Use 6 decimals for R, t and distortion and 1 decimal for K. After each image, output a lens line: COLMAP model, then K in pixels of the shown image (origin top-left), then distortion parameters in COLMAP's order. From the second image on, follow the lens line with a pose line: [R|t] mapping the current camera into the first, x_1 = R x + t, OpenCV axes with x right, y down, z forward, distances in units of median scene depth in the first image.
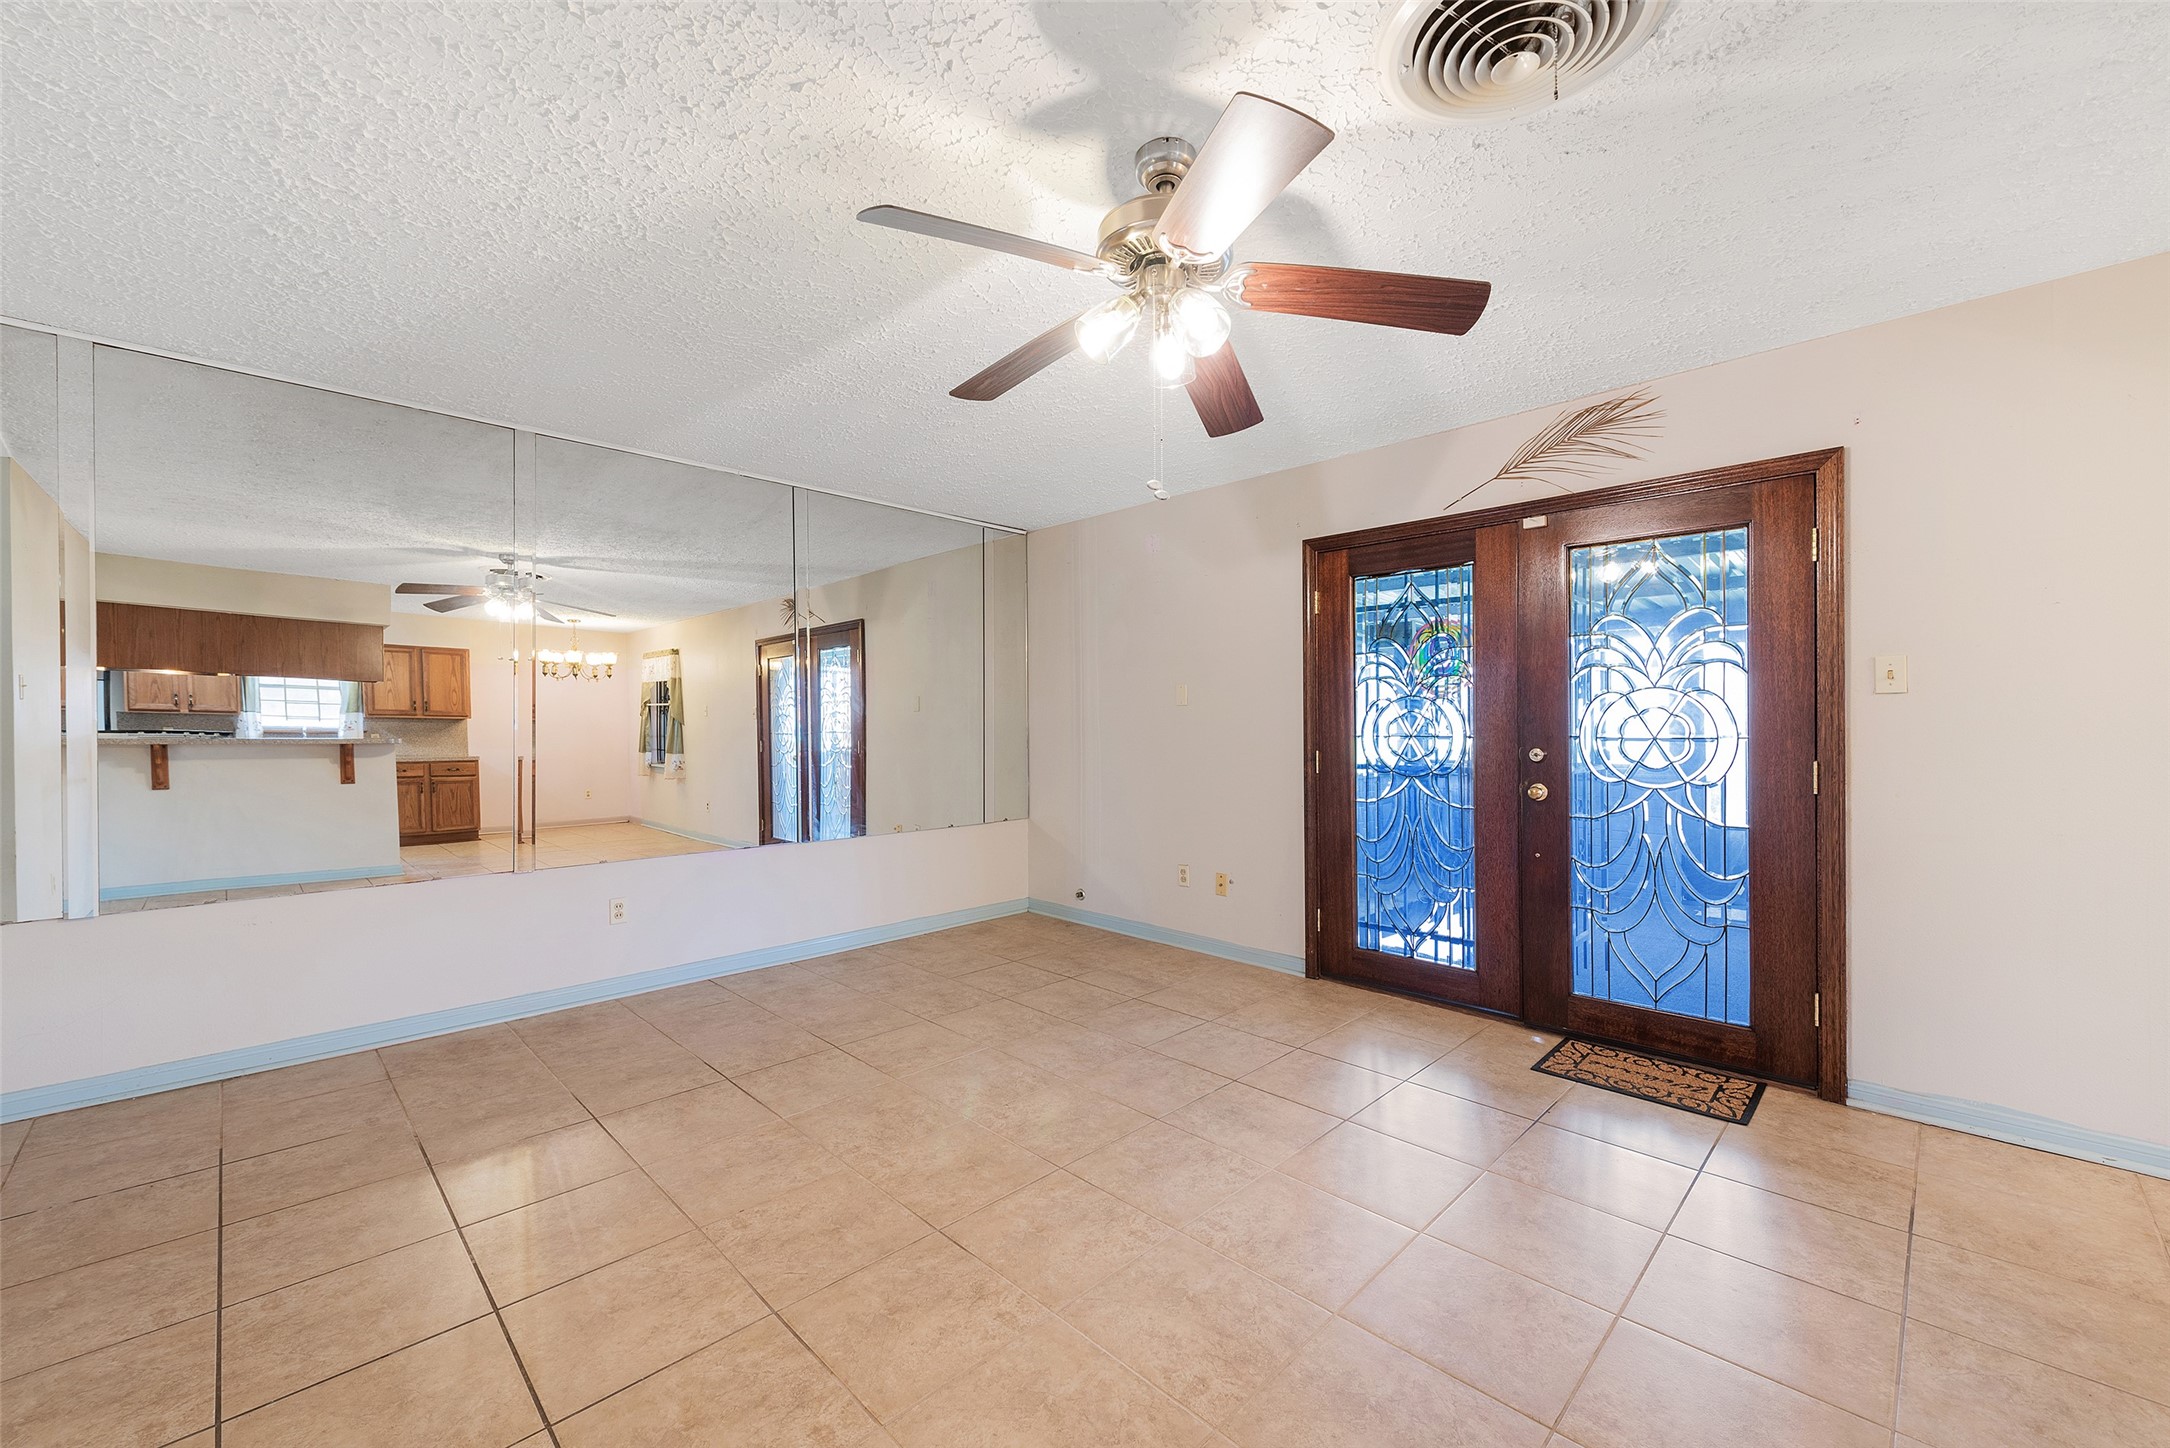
lens RADIAL K [[859.4, 0, 1081.6], [0, 859.4, 747.7], [0, 0, 1]] dist [0.015341, -0.000114]
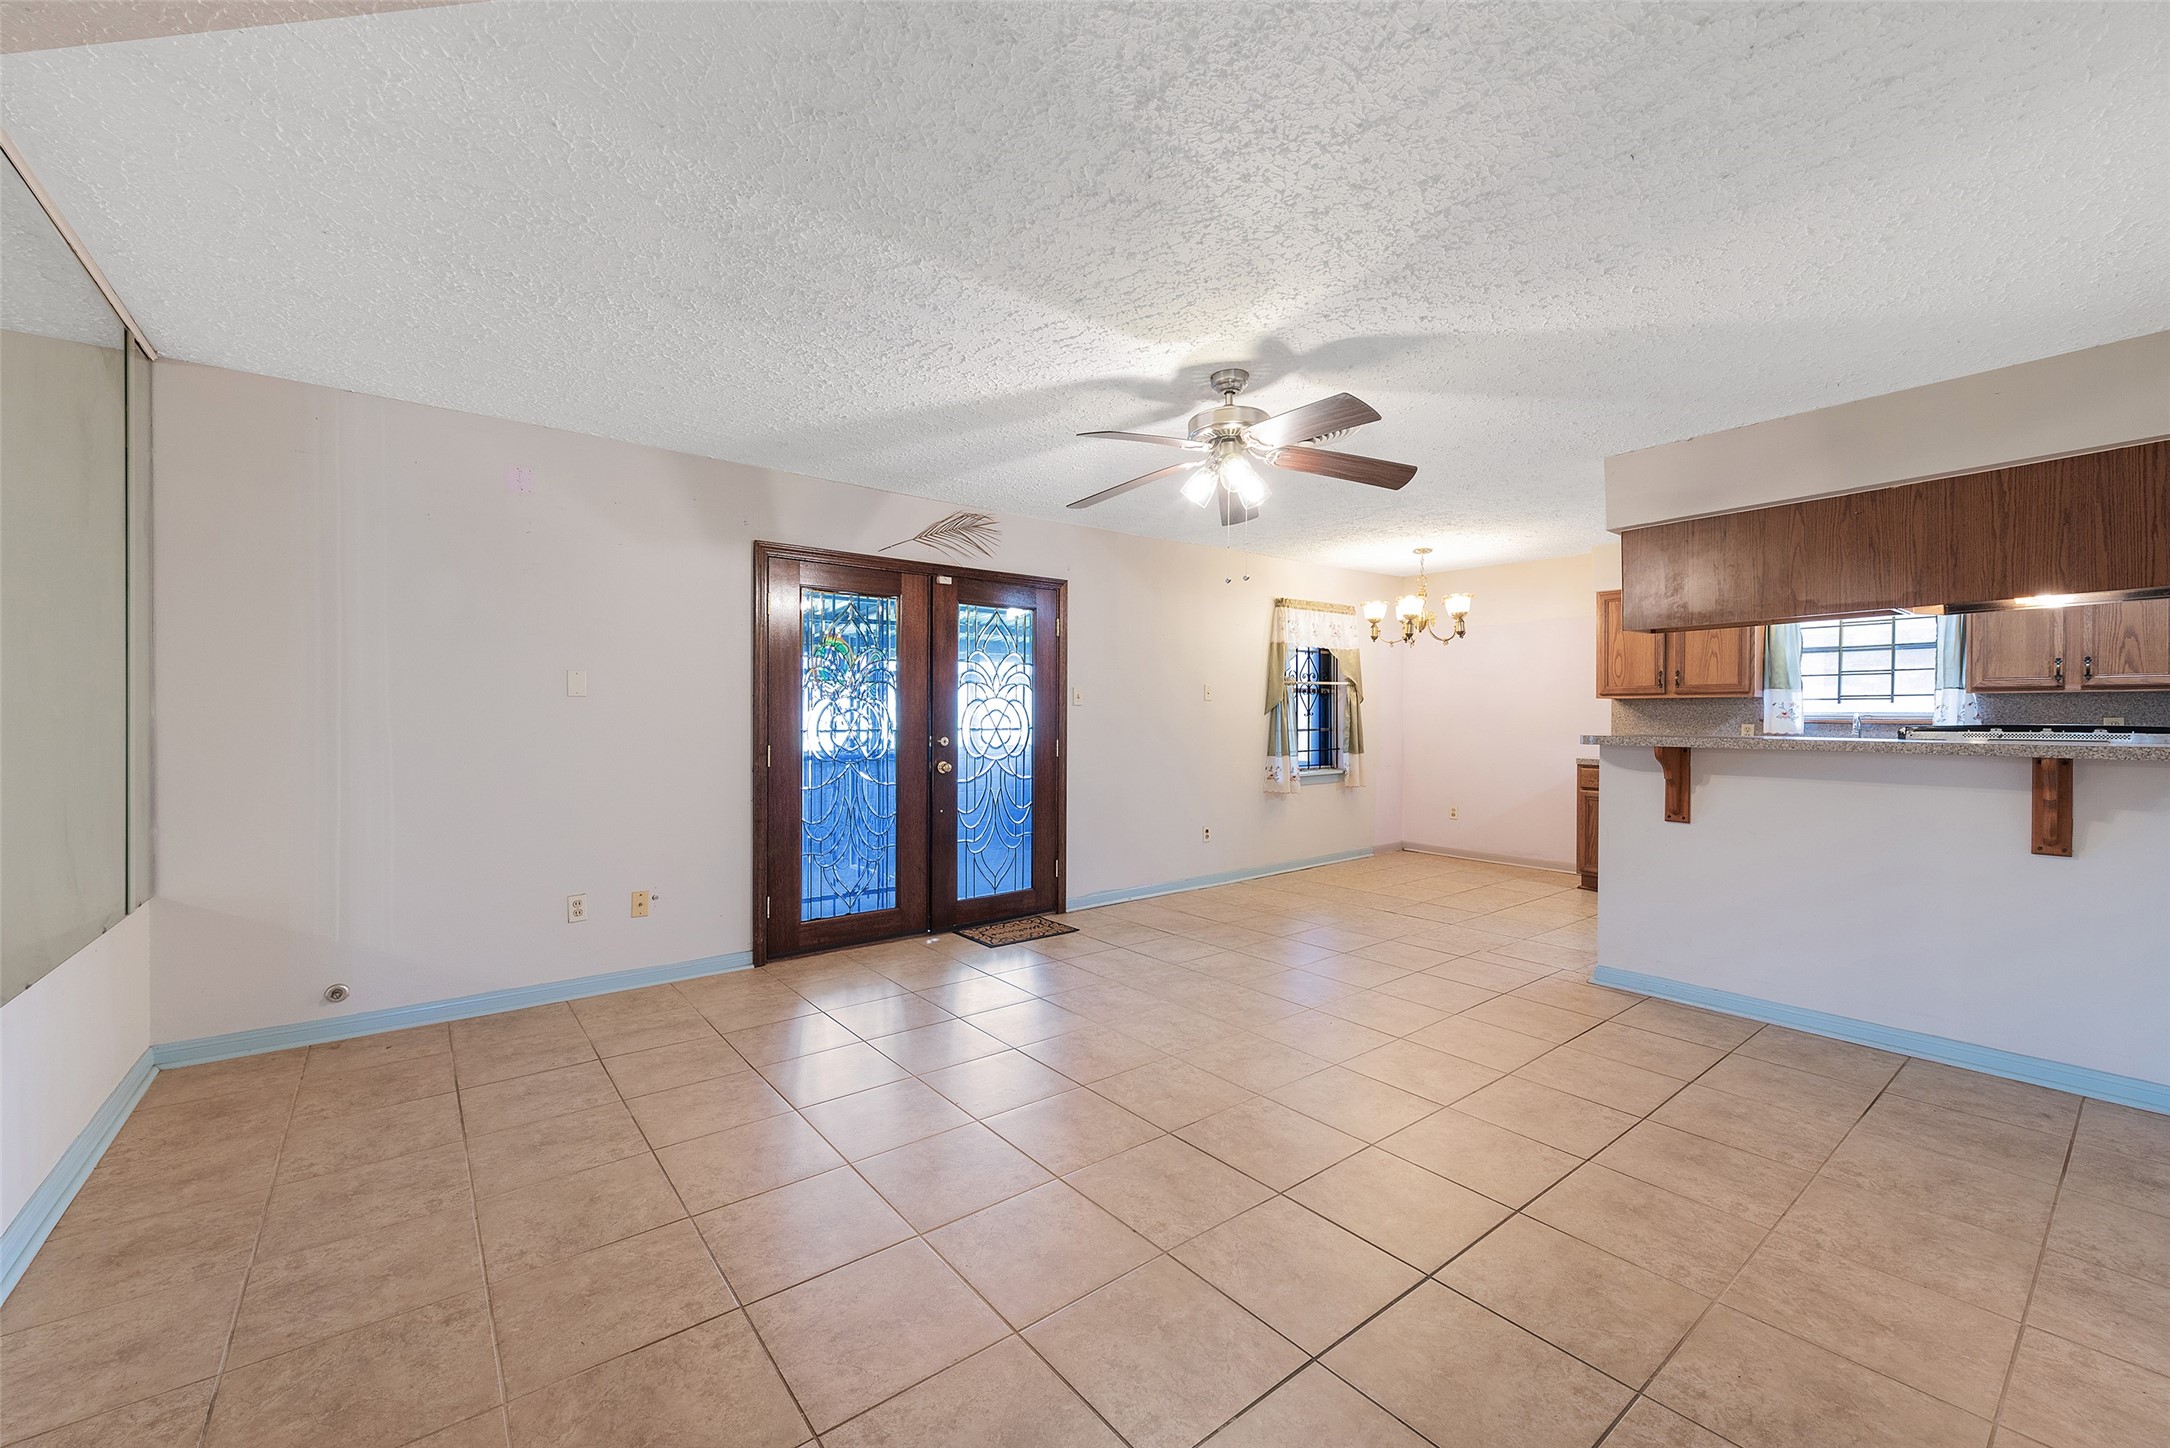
lens RADIAL K [[858.5, 0, 1070.2], [0, 858.5, 744.6], [0, 0, 1]] dist [-0.001738, -0.000356]
pose [[0.118250, -0.028784, 0.992567, -0.802259], [0.027513, 0.999291, 0.025702, -0.016251], [-0.992603, 0.024269, 0.118958, 0.572559]]
